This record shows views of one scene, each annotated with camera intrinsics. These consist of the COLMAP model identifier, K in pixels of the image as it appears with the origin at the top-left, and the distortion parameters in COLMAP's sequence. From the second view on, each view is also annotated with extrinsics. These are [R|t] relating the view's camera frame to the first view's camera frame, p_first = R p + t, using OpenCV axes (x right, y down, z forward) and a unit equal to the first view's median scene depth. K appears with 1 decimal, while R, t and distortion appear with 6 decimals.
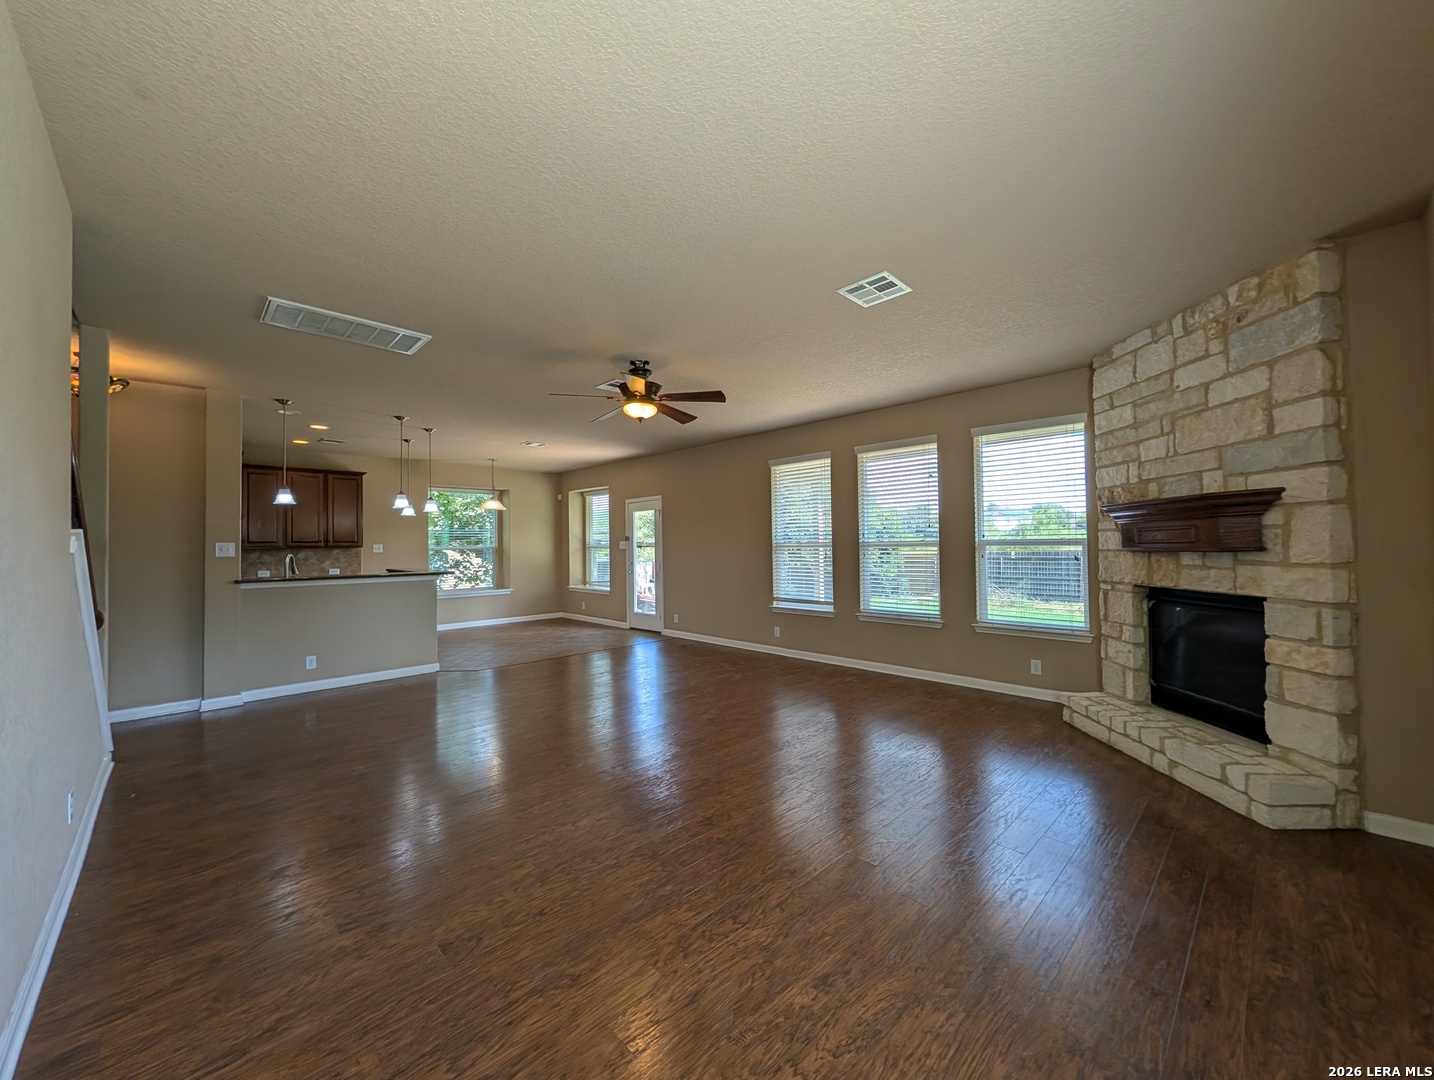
lens RADIAL K [[551.9, 0, 717.4], [0, 551.9, 535.4], [0, 0, 1]] dist [0.000992, 0.000027]
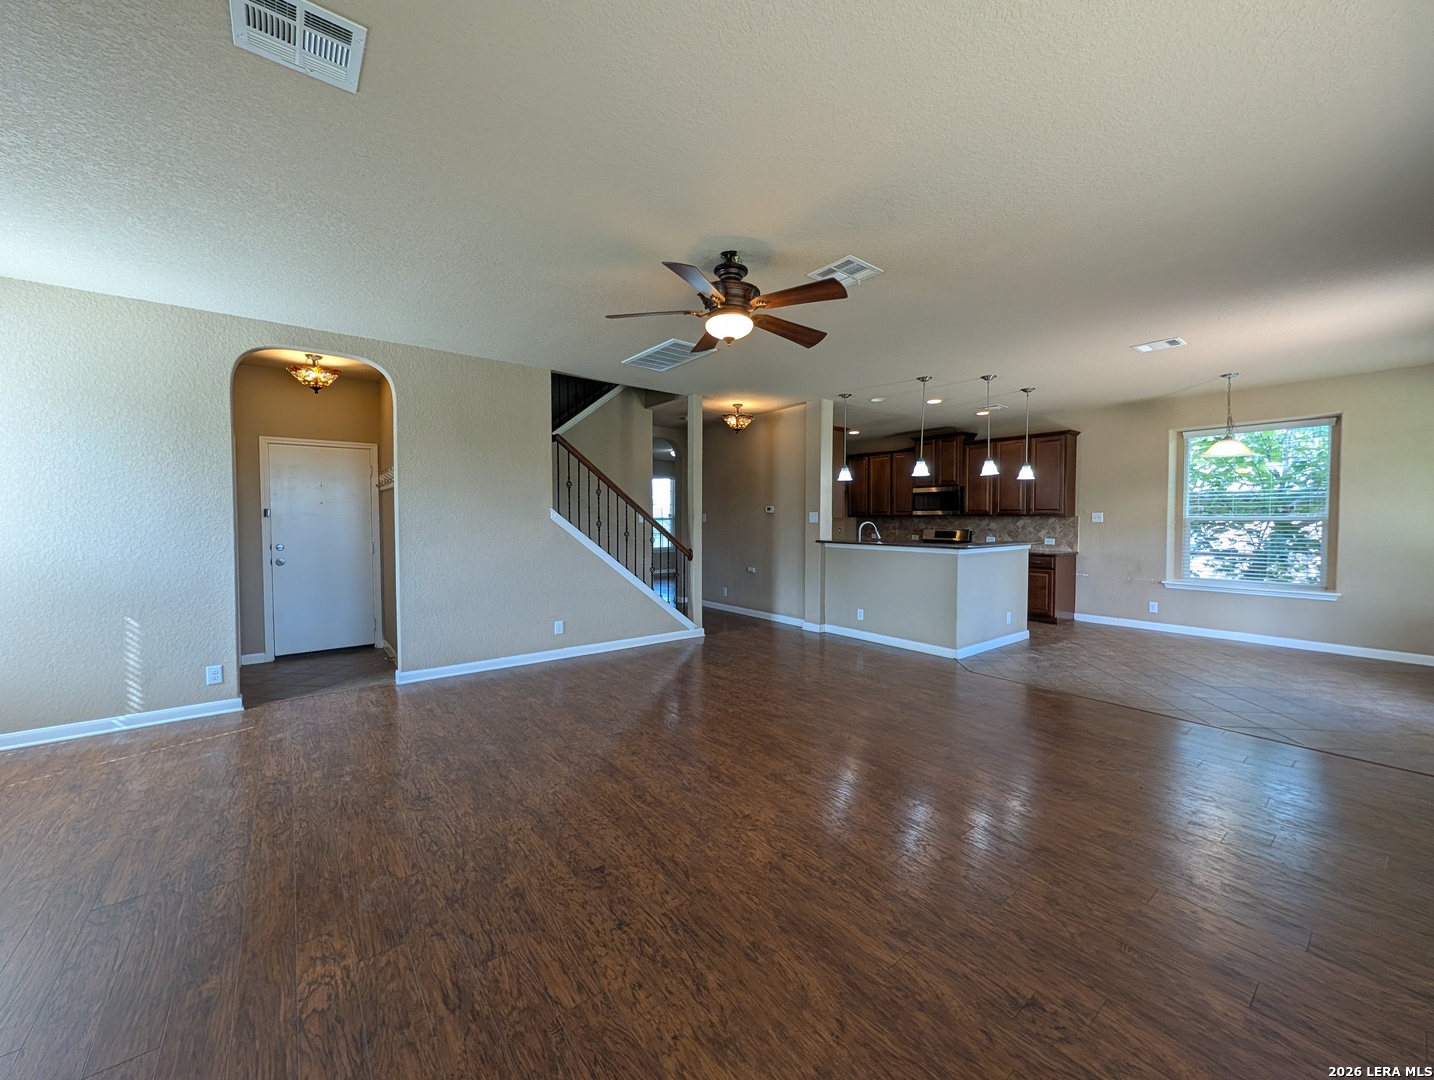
lens RADIAL K [[551.9, 0, 719.7], [0, 551.9, 534.8], [0, 0, 1]] dist [0.000992, 0.000027]
pose [[-0.109202, 0.044039, -0.993044, 0.625075], [0.018665, 0.998933, 0.042248, 0.008777], [0.993844, -0.013922, -0.109908, 1.157259]]
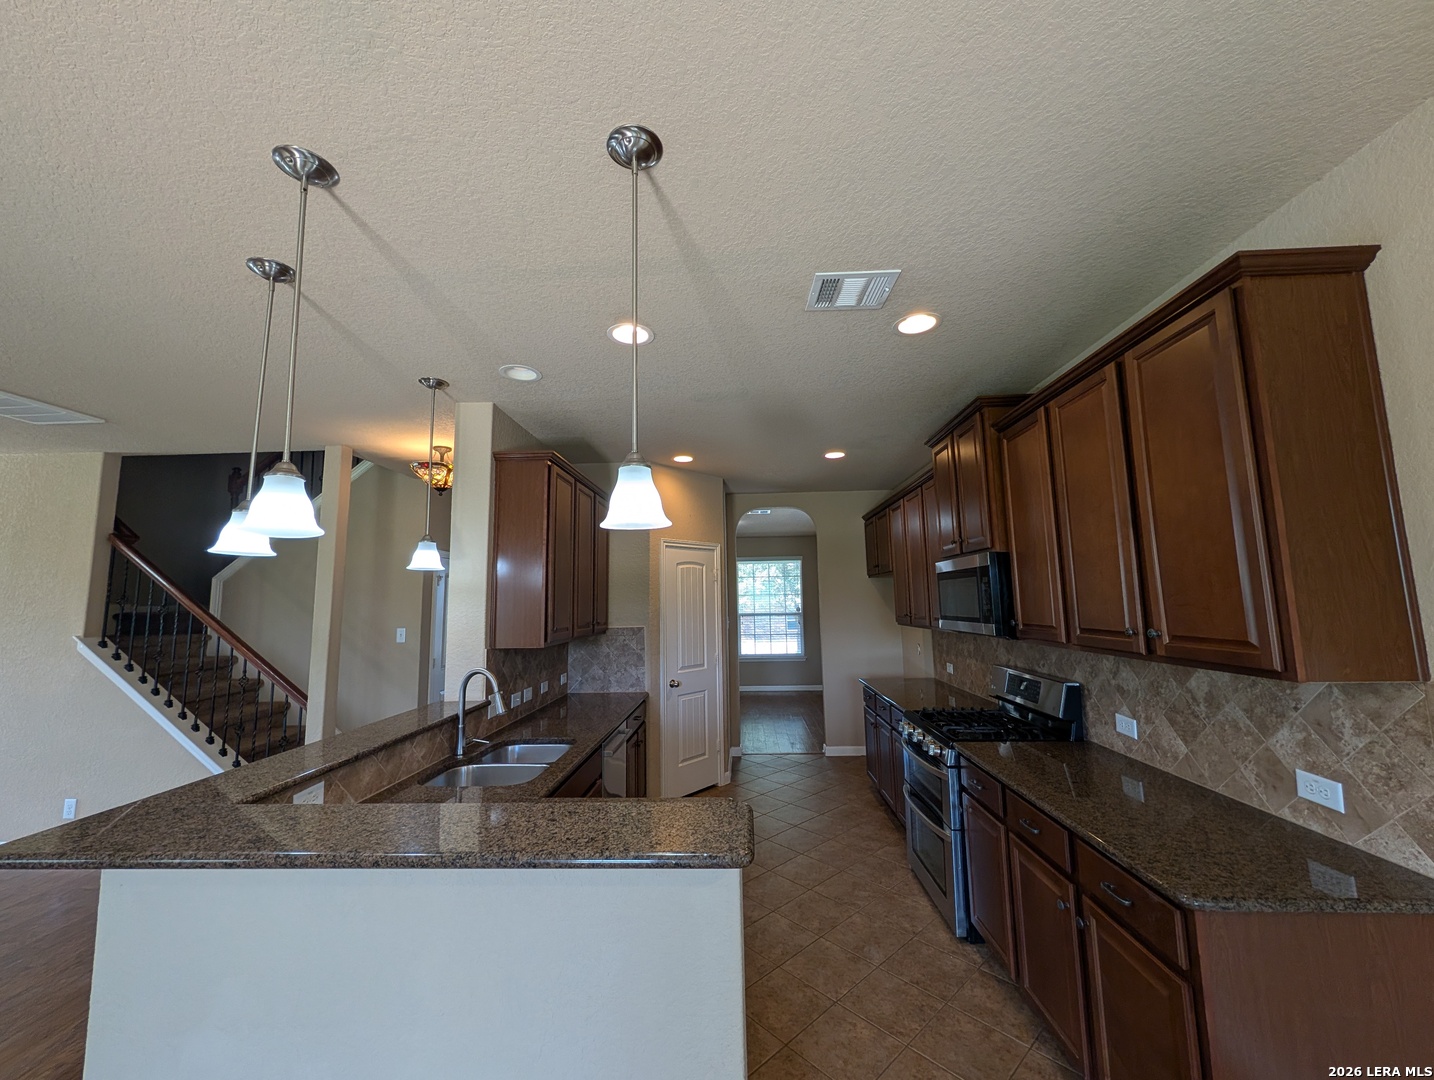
lens RADIAL K [[551.9, 0, 718.3], [0, 551.9, 535.3], [0, 0, 1]] dist [0.000992, 0.000027]
pose [[-0.730959, -0.053472, -0.680323, -0.842000], [0.040464, 0.991775, -0.121428, -0.019473], [0.681220, -0.116288, -0.722784, 2.128965]]
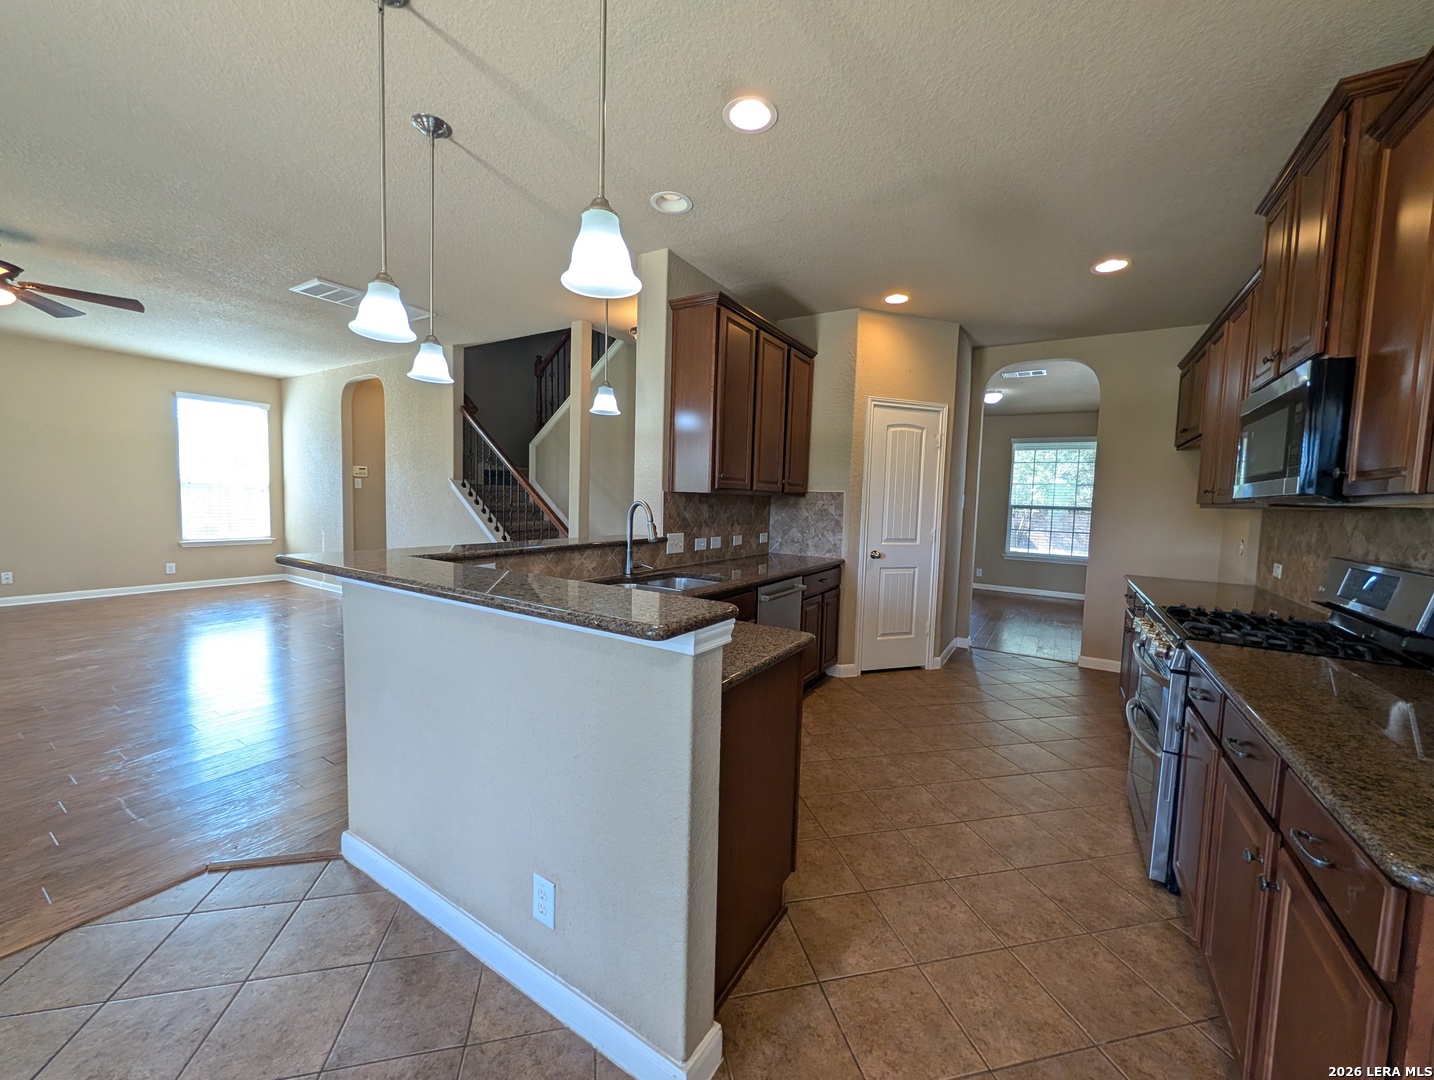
lens RADIAL K [[551.9, 0, 719.4], [0, 551.9, 536.7], [0, 0, 1]] dist [0.000992, 0.000027]
pose [[-0.971284, -0.000310, -0.237924, -1.025021], [-0.014450, 0.998230, 0.057689, 0.052603], [0.237485, 0.059470, -0.969569, 2.171528]]
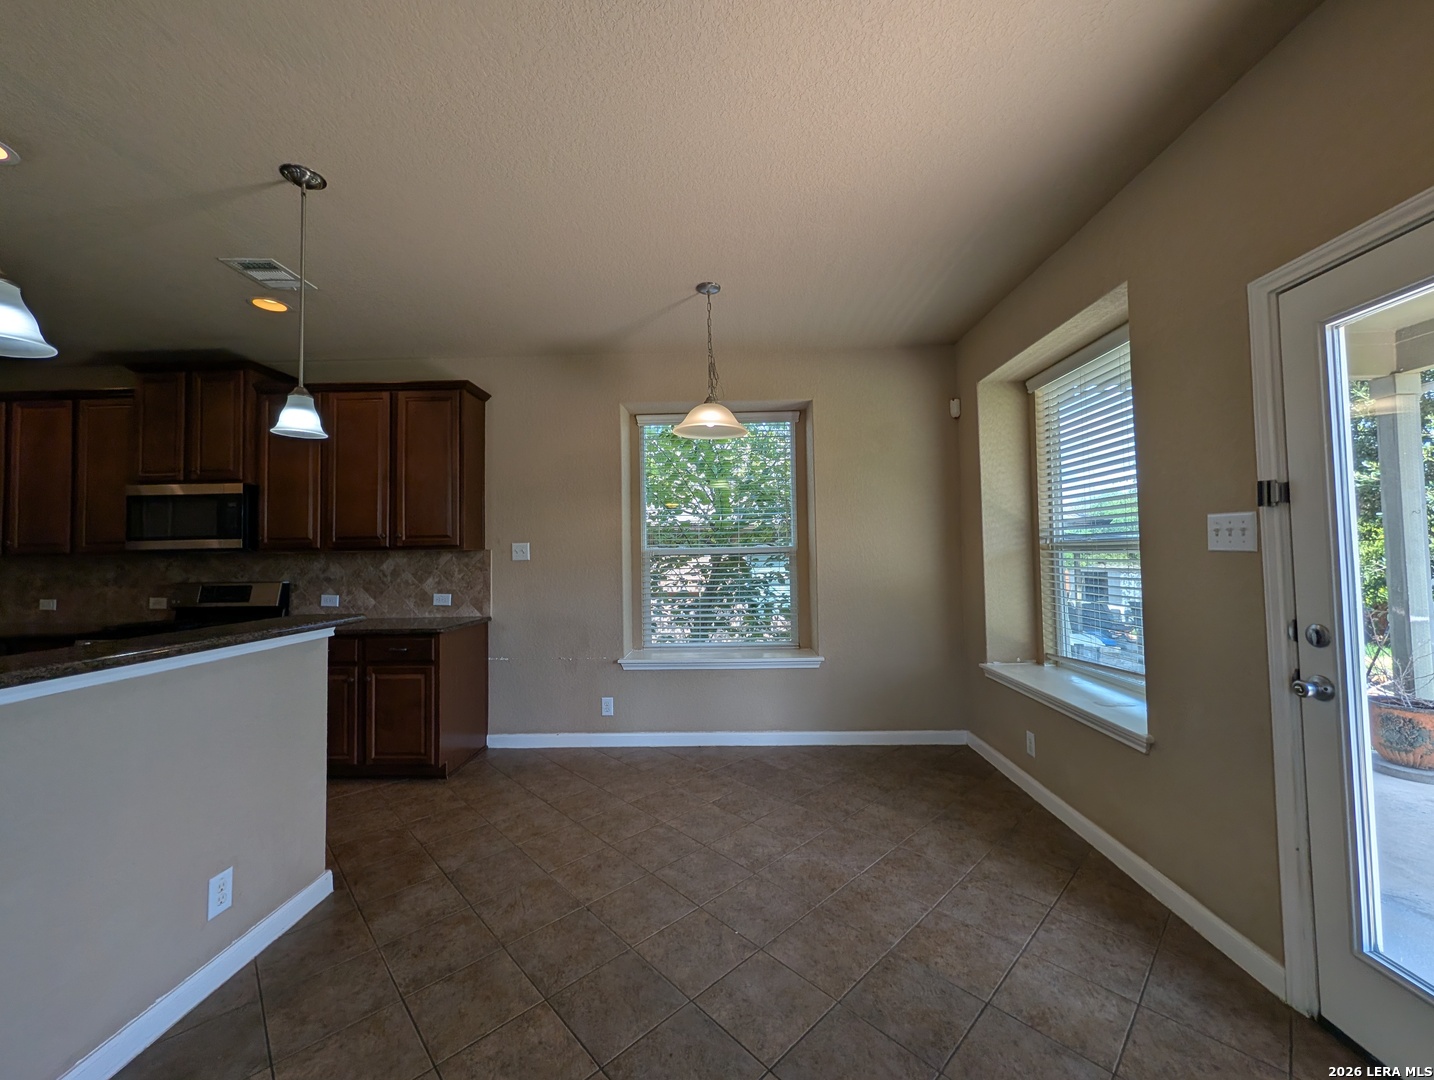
lens RADIAL K [[551.9, 0, 718.1], [0, 551.9, 535.5], [0, 0, 1]] dist [0.000992, 0.000027]
pose [[0.695282, -0.022664, -0.718380, -0.379306], [0.018486, 0.999736, -0.013649, 0.043819], [0.718500, -0.003790, 0.695517, 1.772538]]
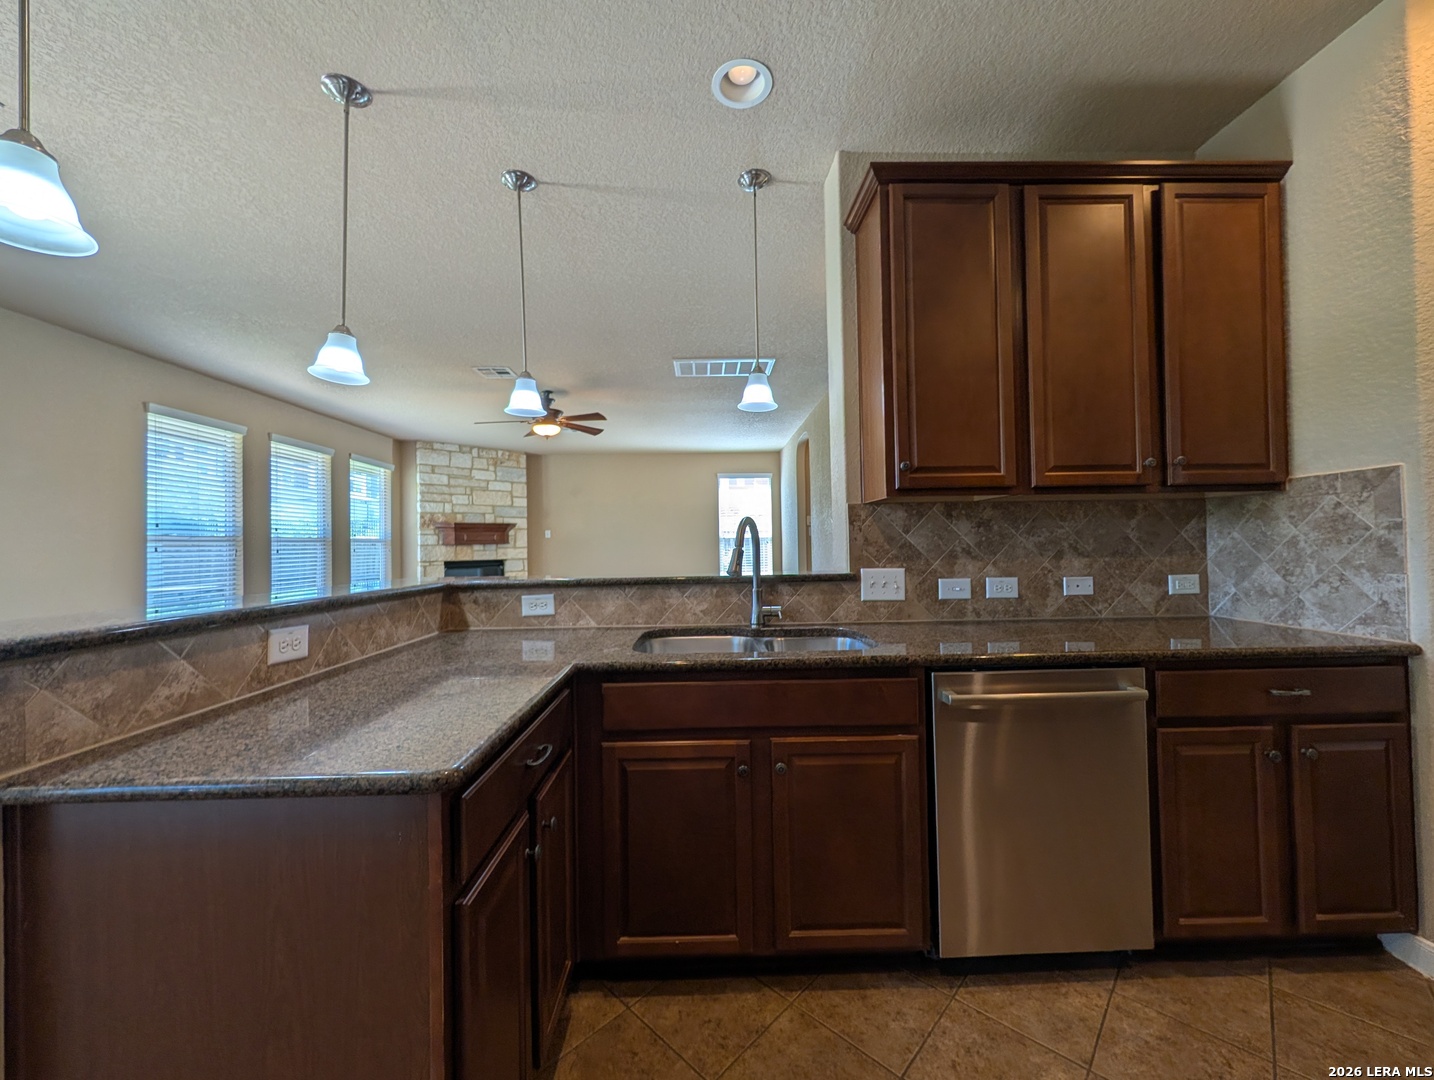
lens RADIAL K [[551.9, 0, 717.9], [0, 551.9, 536.6], [0, 0, 1]] dist [0.000992, 0.000027]
pose [[-0.729052, 0.034609, 0.683582, -1.431336], [0.014726, 0.999283, -0.034887, 0.084127], [-0.684300, -0.015368, -0.729039, 1.818068]]
